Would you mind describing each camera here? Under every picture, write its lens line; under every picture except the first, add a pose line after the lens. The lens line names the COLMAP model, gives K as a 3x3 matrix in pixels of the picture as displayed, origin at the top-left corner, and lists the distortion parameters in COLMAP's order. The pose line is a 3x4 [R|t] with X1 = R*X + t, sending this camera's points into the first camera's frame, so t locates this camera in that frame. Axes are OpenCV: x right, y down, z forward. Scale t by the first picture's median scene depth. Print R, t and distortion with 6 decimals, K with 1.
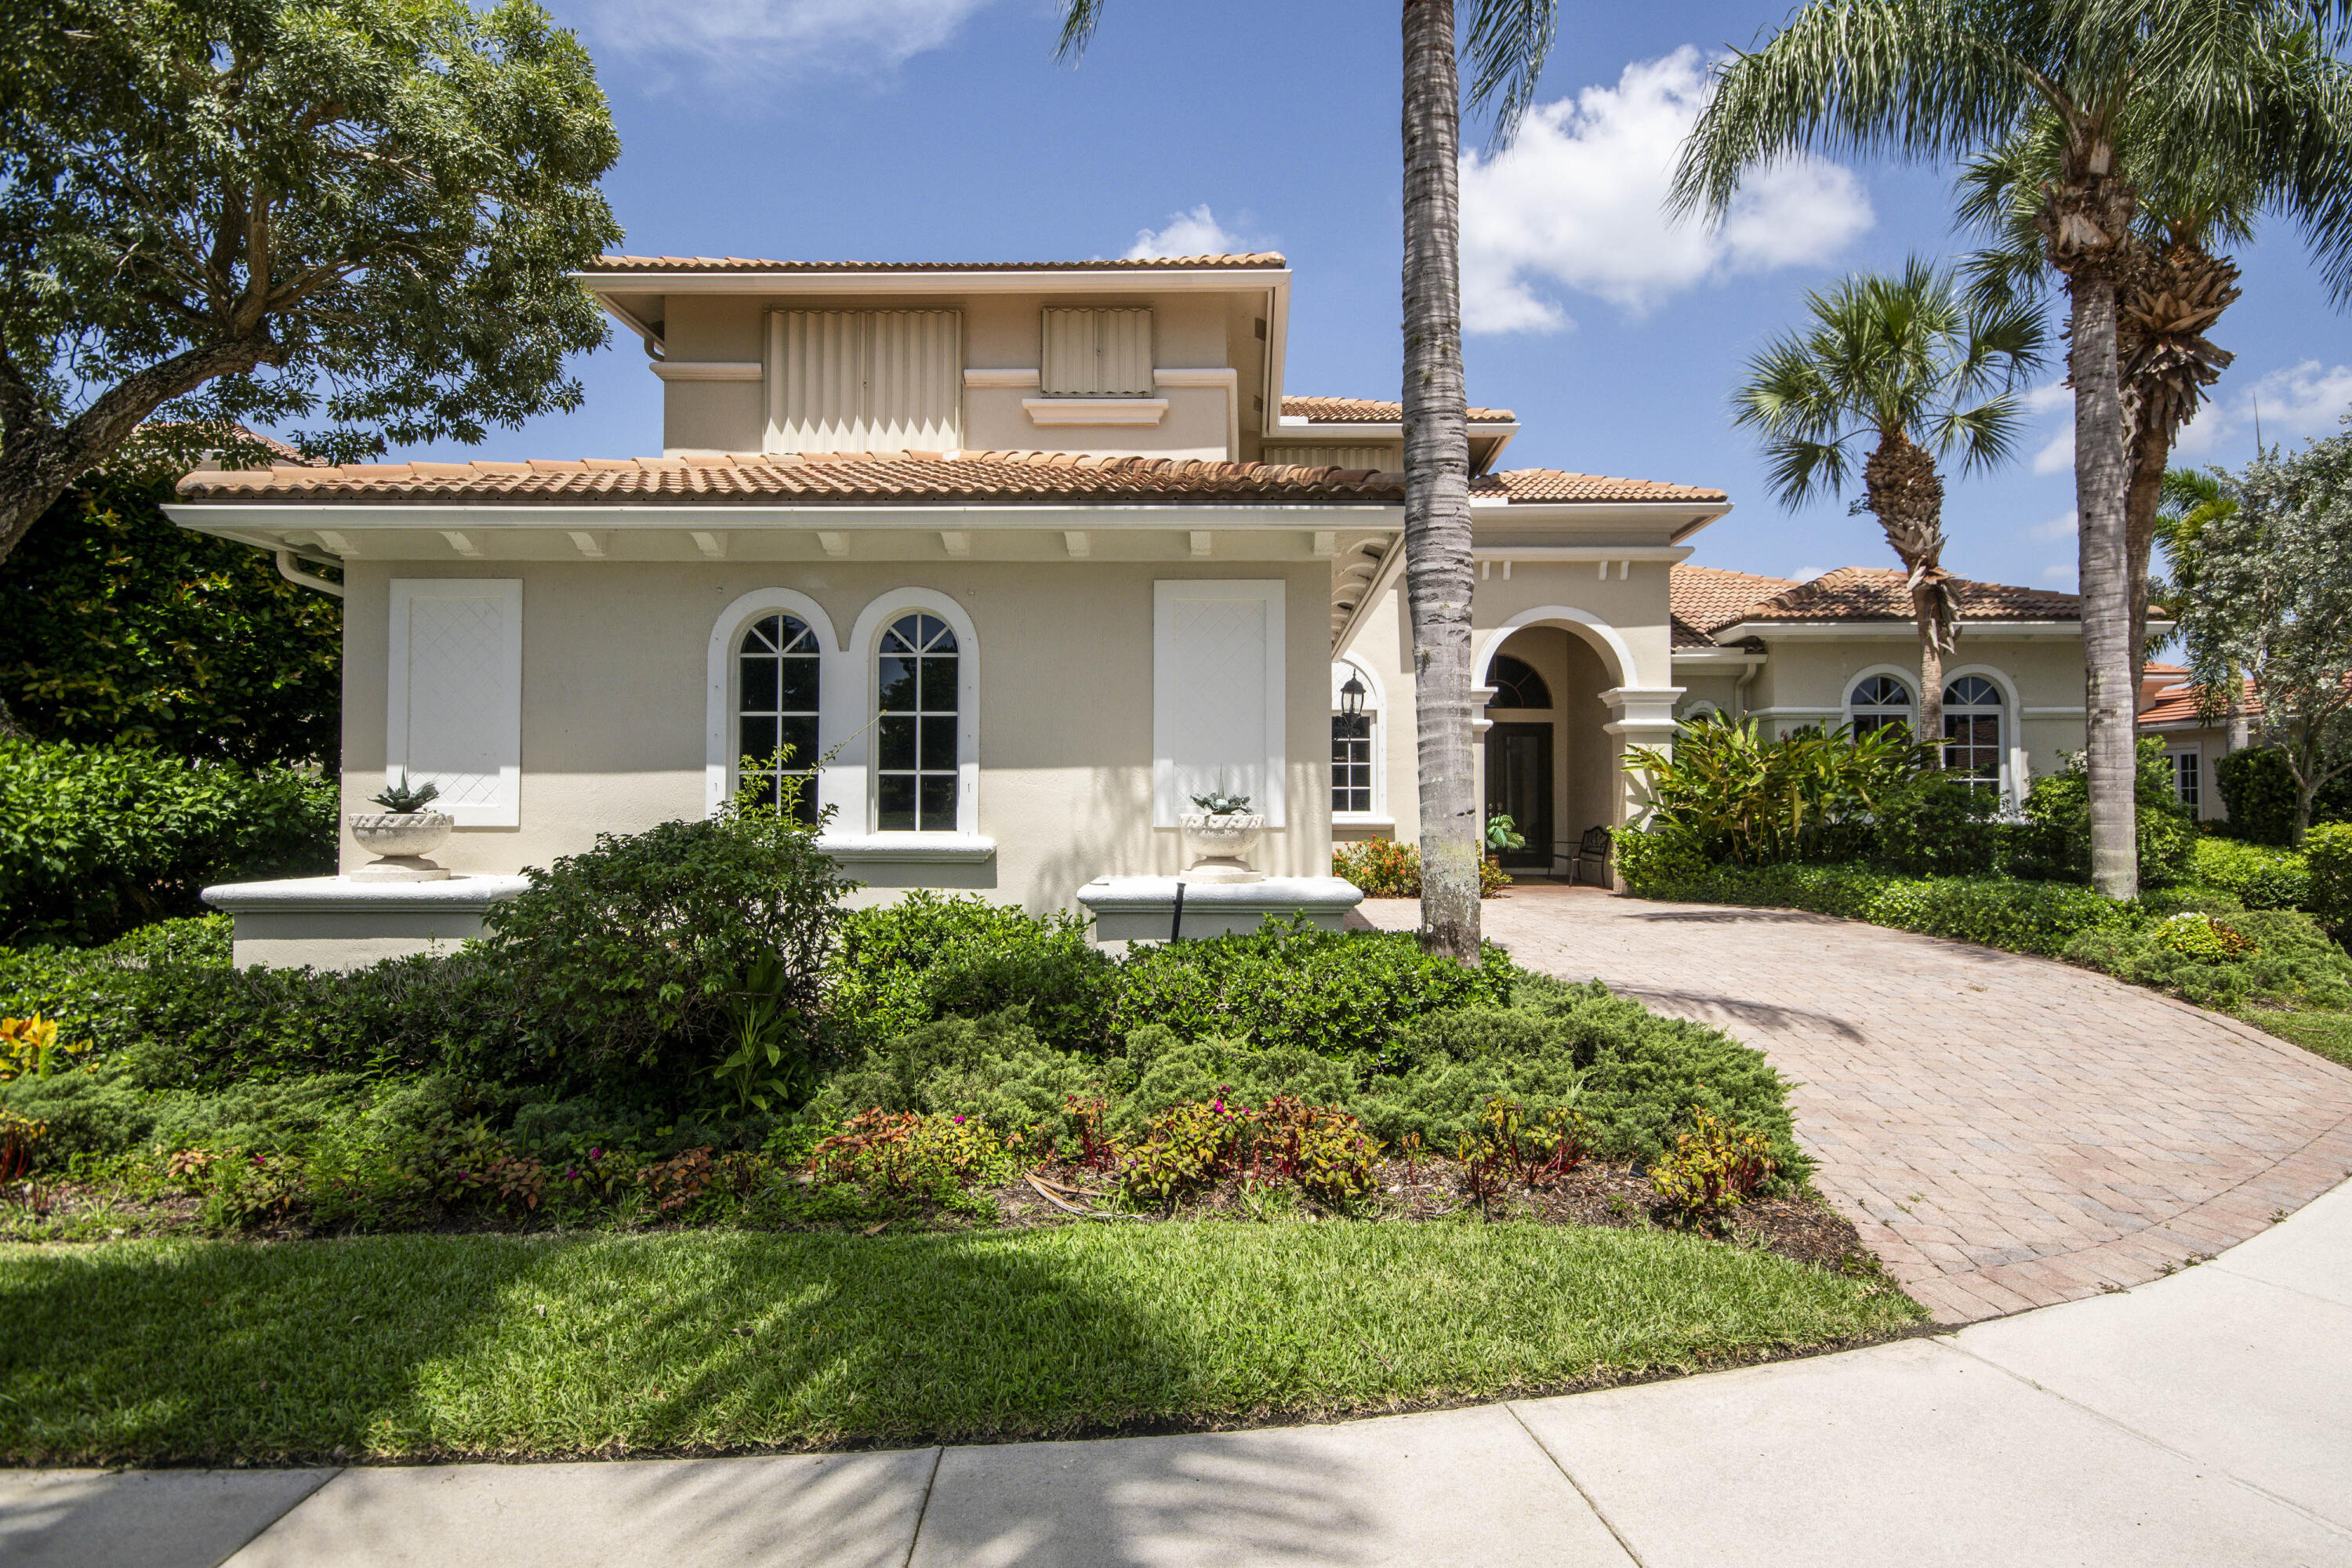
lens RADIAL K [[1214.6, 0, 1240.8], [0, 1214.6, 794.1], [0, 0, 1]] dist [0.018637, -0.004129]
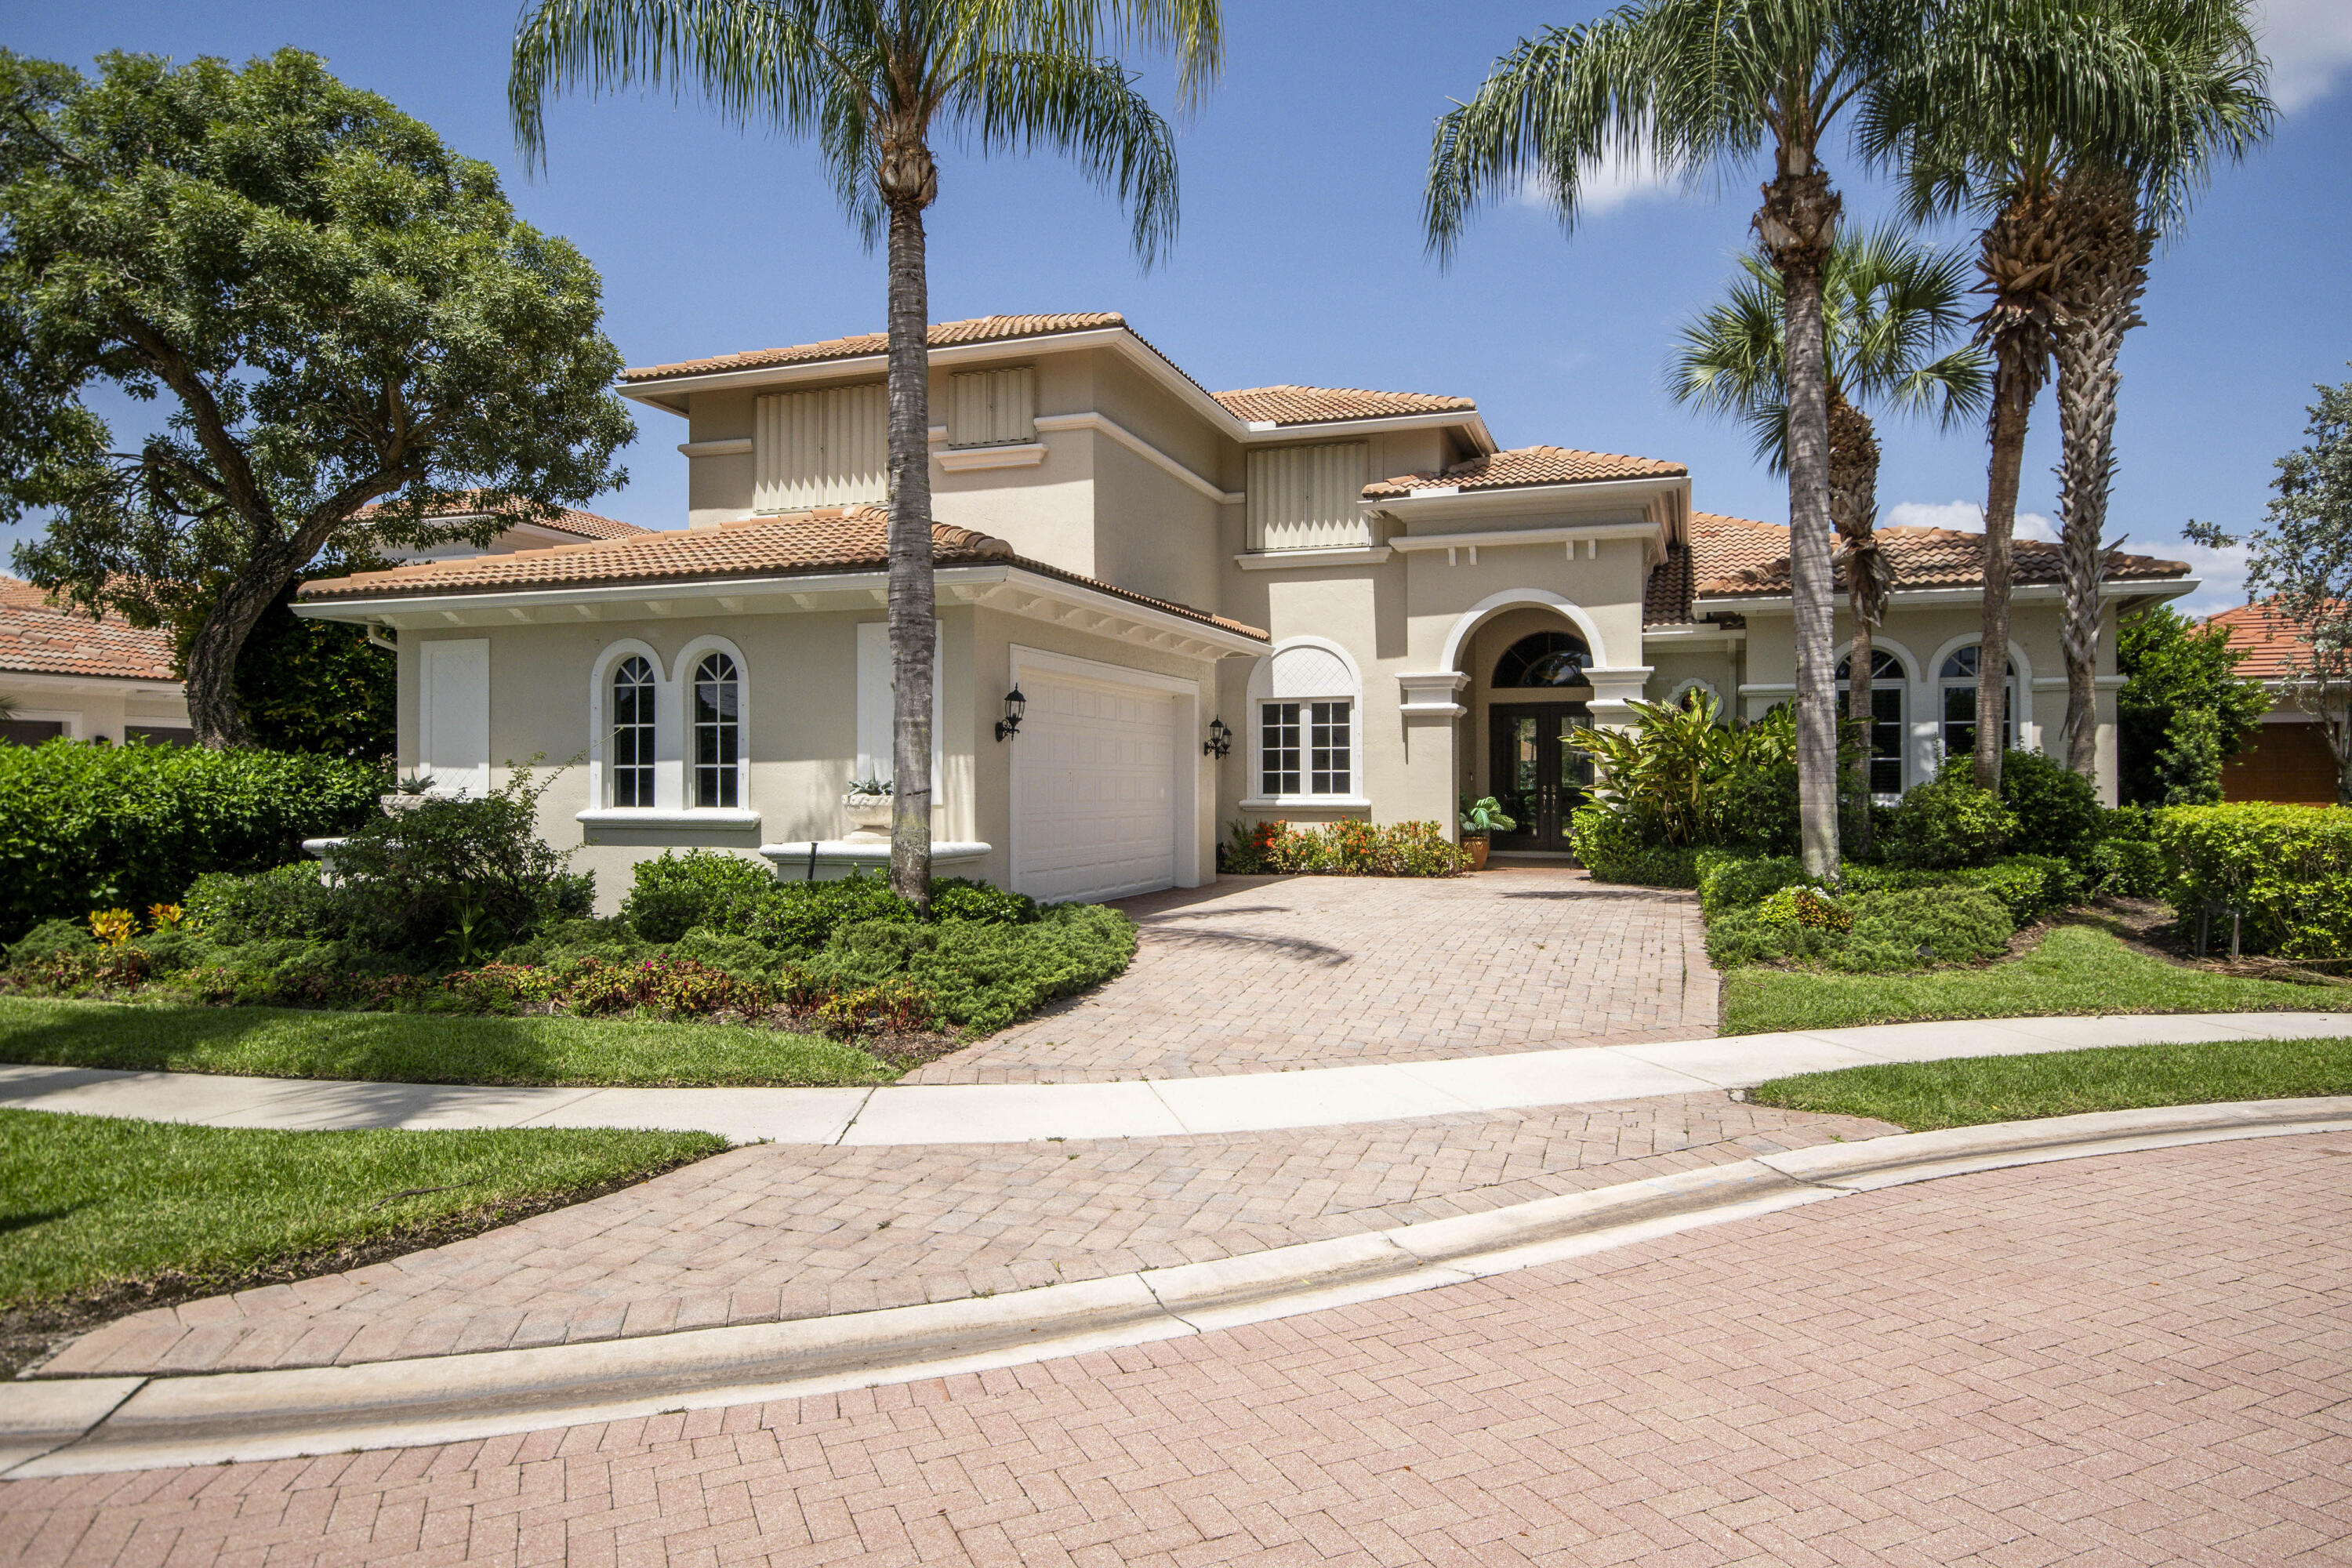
lens RADIAL K [[1403.7, 0, 1241.5], [0, 1403.7, 783.5], [0, 0, 1]] dist [0.019416, -0.001233]
pose [[0.953497, -0.003333, -0.301383, 0.546821], [0.005201, 0.999972, 0.005395, -0.001830], [0.301356, -0.006712, 0.953488, -0.248263]]
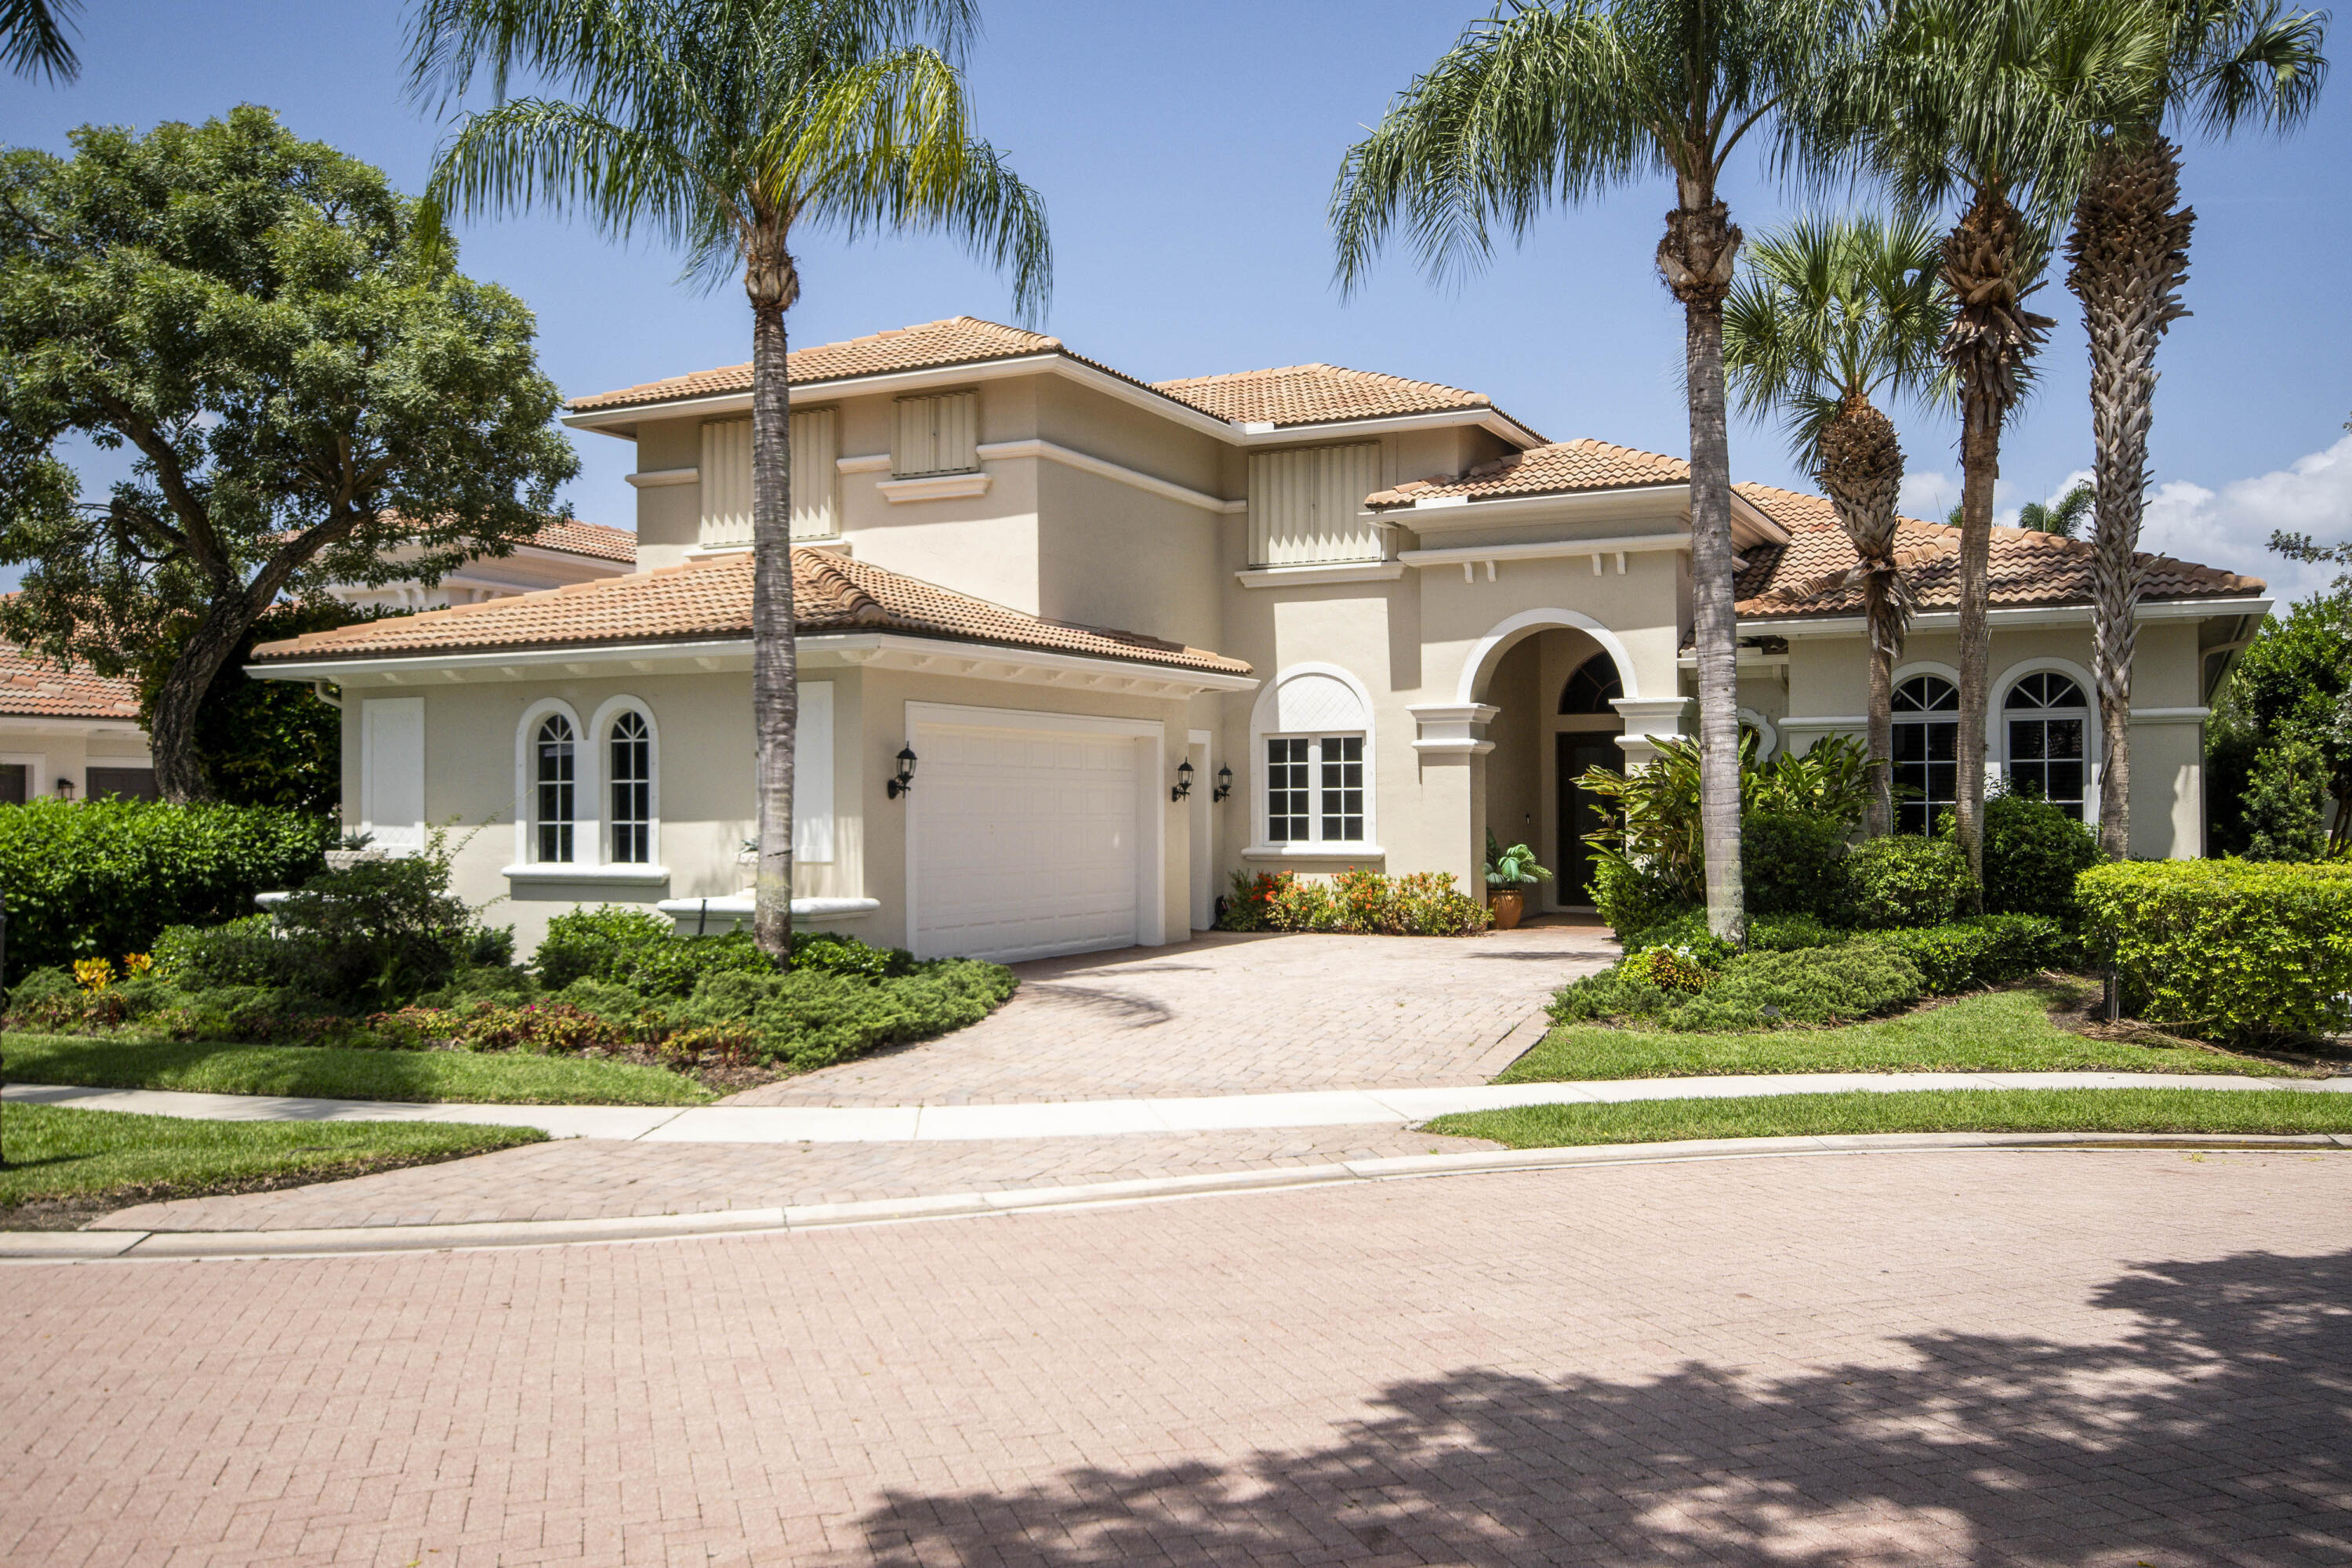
lens RADIAL K [[1959.3, 0, 1251.6], [0, 1959.3, 807.5], [0, 0, 1]] dist [0.011599, 0.018774]
pose [[0.908763, -0.006674, -0.417259, 0.929405], [0.009472, 0.999944, 0.004633, -0.026663], [0.417205, -0.008163, 0.908776, -0.539501]]
